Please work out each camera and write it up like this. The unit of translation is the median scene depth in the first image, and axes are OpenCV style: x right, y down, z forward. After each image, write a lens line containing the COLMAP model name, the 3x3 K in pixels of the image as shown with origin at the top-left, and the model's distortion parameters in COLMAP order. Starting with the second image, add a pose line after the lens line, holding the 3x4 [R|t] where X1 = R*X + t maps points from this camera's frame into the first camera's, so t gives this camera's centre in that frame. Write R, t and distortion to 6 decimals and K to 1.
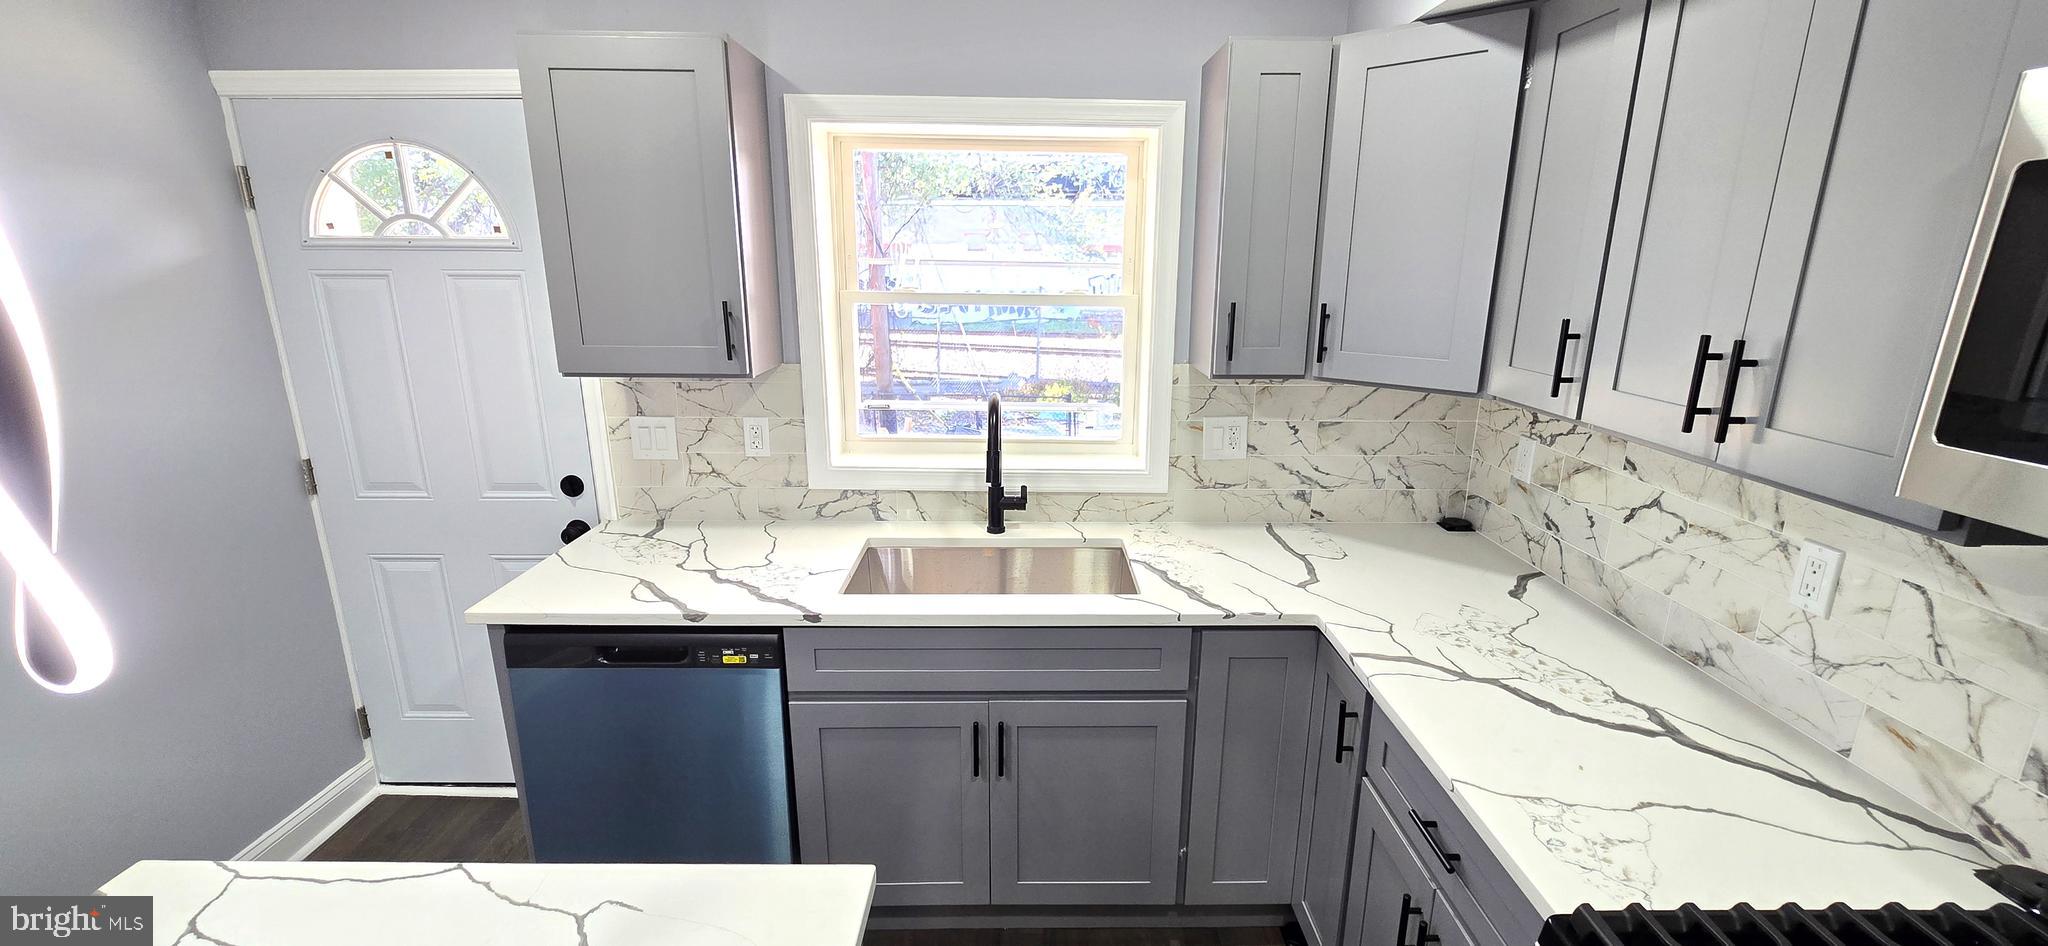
lens RADIAL K [[839.4, 0, 1035.8], [0, 839.4, 475.0], [0, 0, 1]] dist [-0.002661, -0.000012]
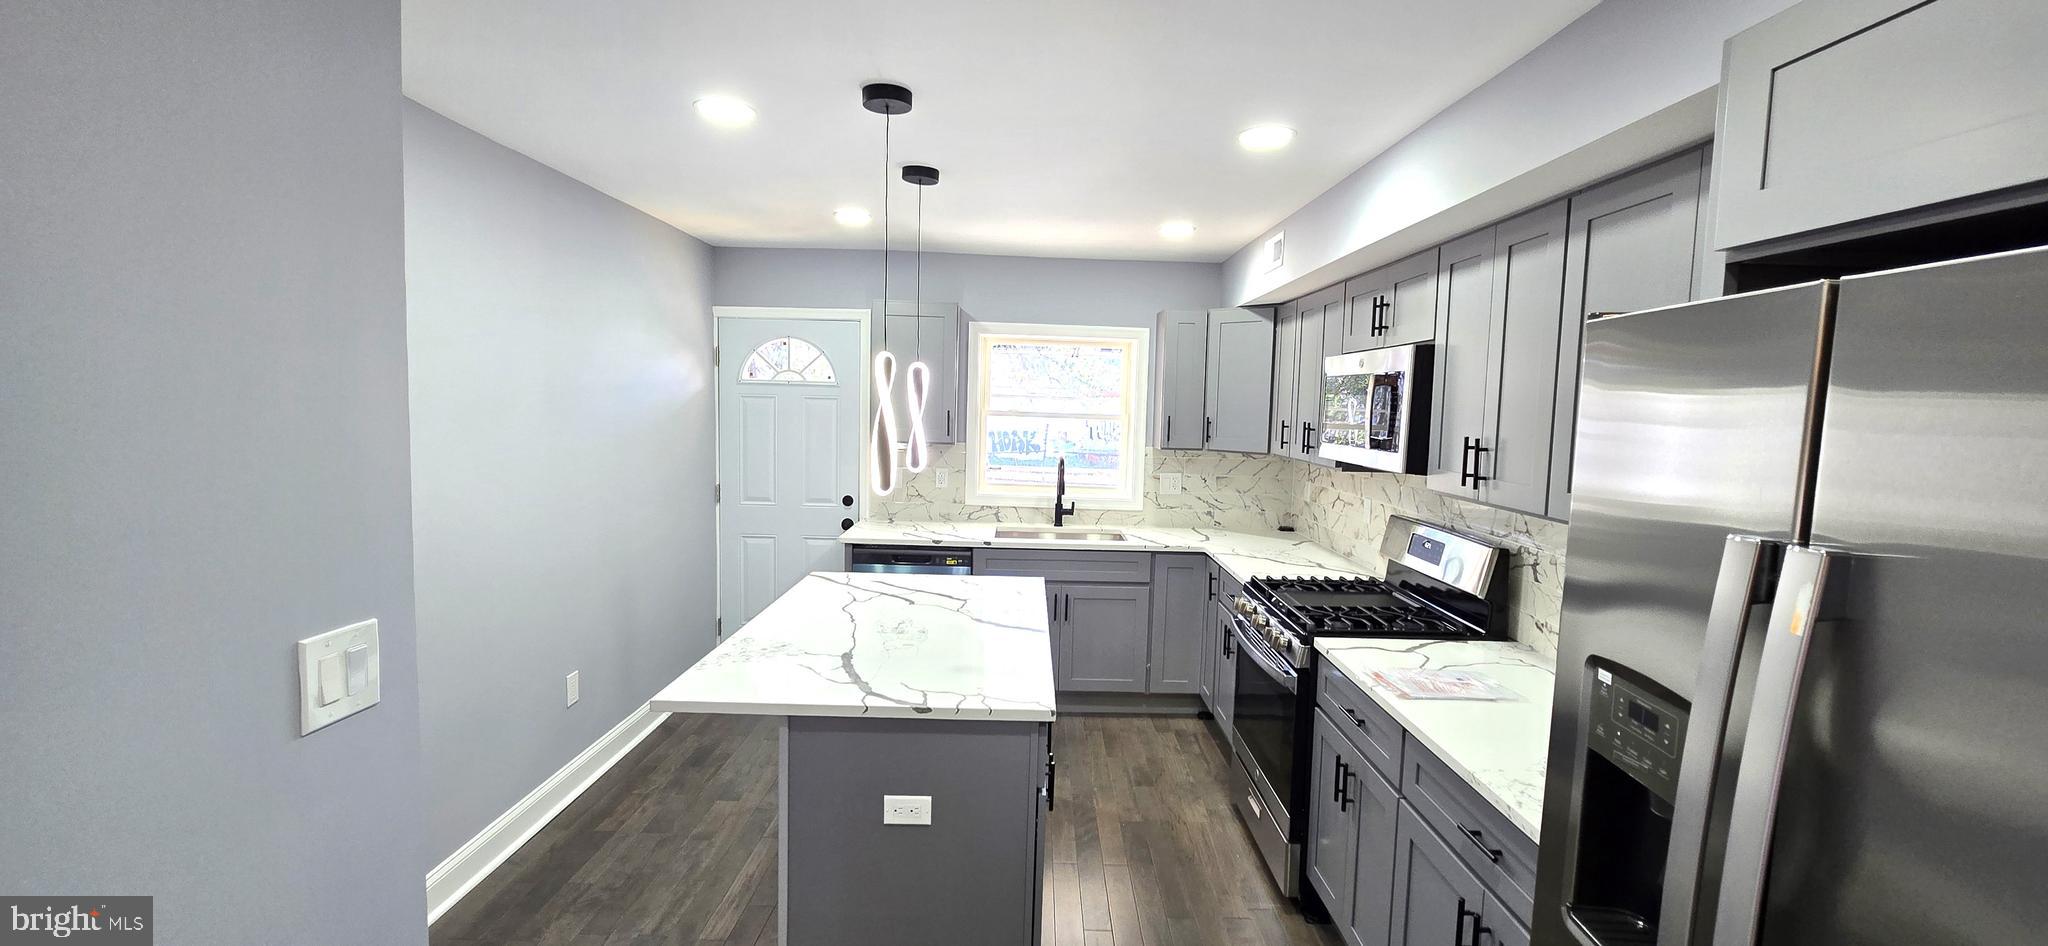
lens RADIAL K [[839.4, 0, 1035.8], [0, 839.4, 475.0], [0, 0, 1]] dist [-0.002661, -0.000012]
pose [[0.999763, 0.021318, 0.004461, -0.130524], [-0.020281, 0.985907, -0.166060, 0.326320], [-0.007938, 0.165930, 0.986106, -1.178406]]
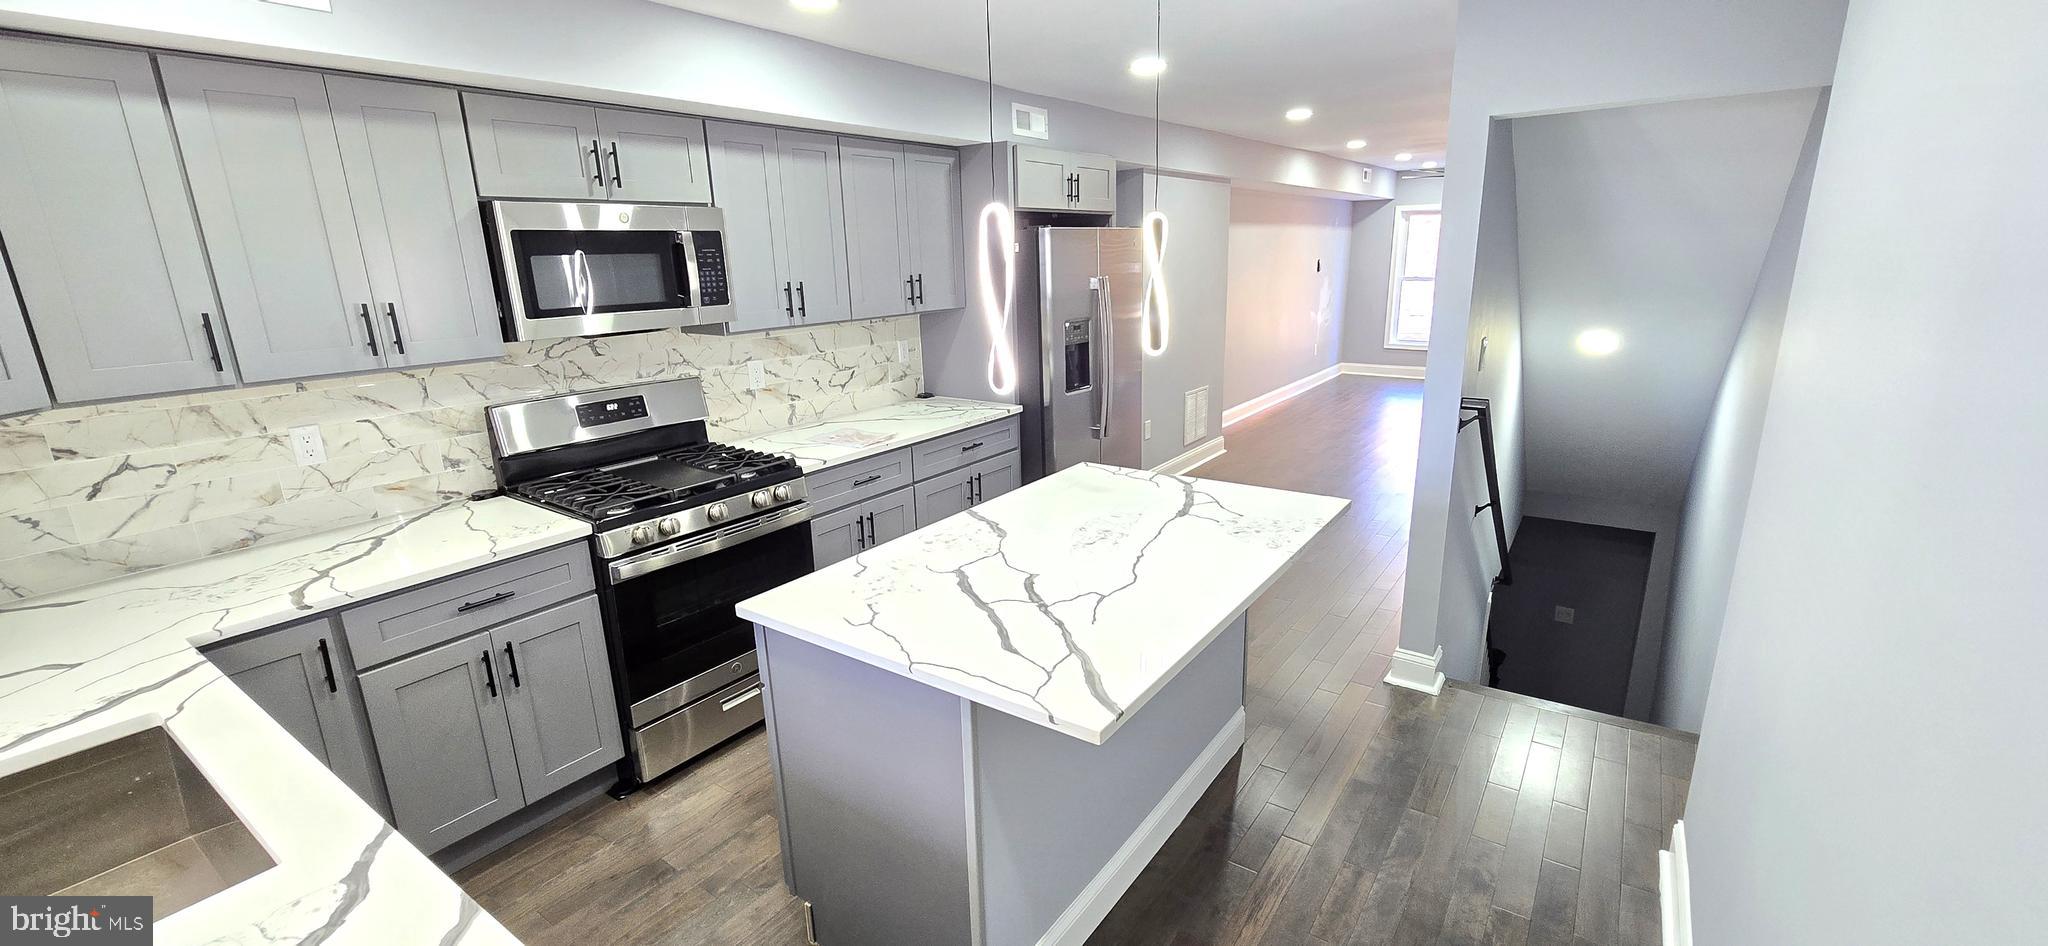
lens RADIAL K [[839.4, 0, 1035.8], [0, 839.4, 475.0], [0, 0, 1]] dist [-0.002661, -0.000012]
pose [[-0.817612, -0.135413, 0.559619, -0.874467], [0.165131, 0.875970, 0.453220, -0.244171], [-0.551581, 0.462969, -0.693843, 0.928017]]
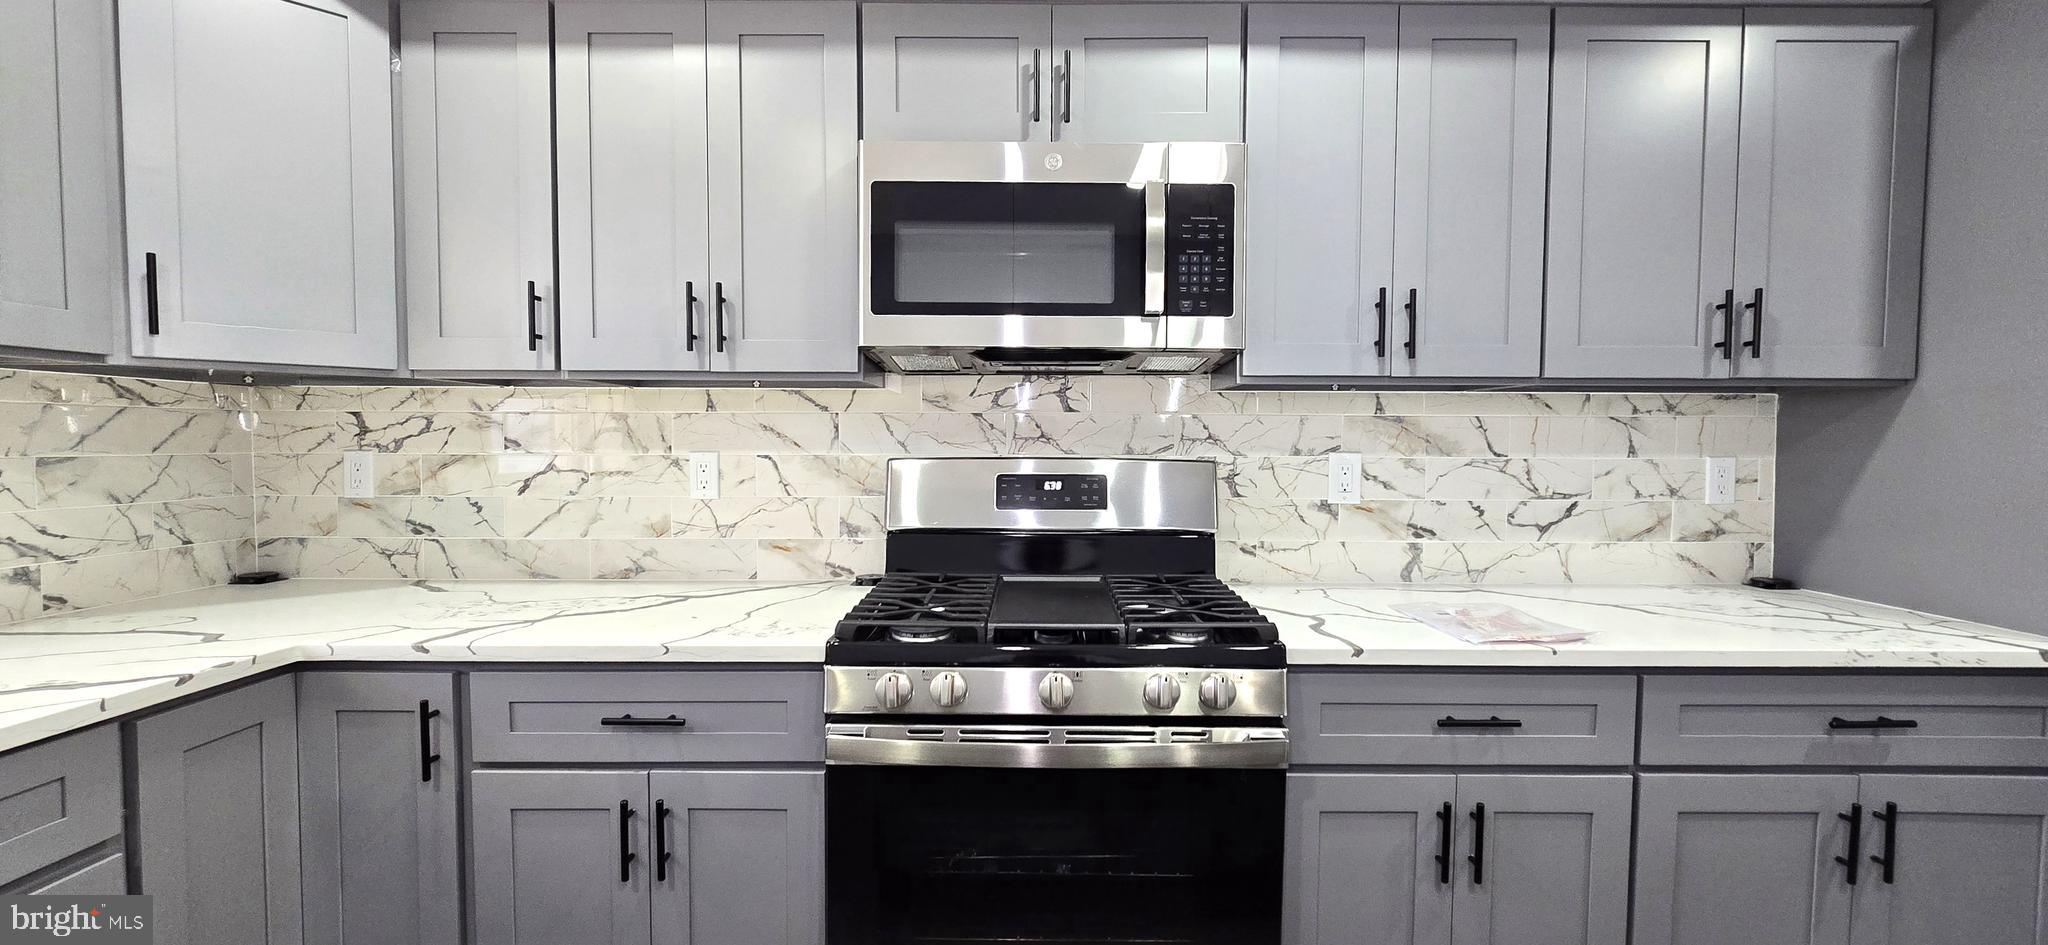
lens RADIAL K [[853.4, 0, 1030.3], [0, 853.4, 474.9], [0, 0, 1]] dist [-0.002281, 0.000212]
pose [[-0.002865, -0.046165, 0.998930, -0.381558], [0.248851, 0.967476, 0.045425, 0.130195], [-0.968537, 0.248715, 0.008717, 0.281280]]
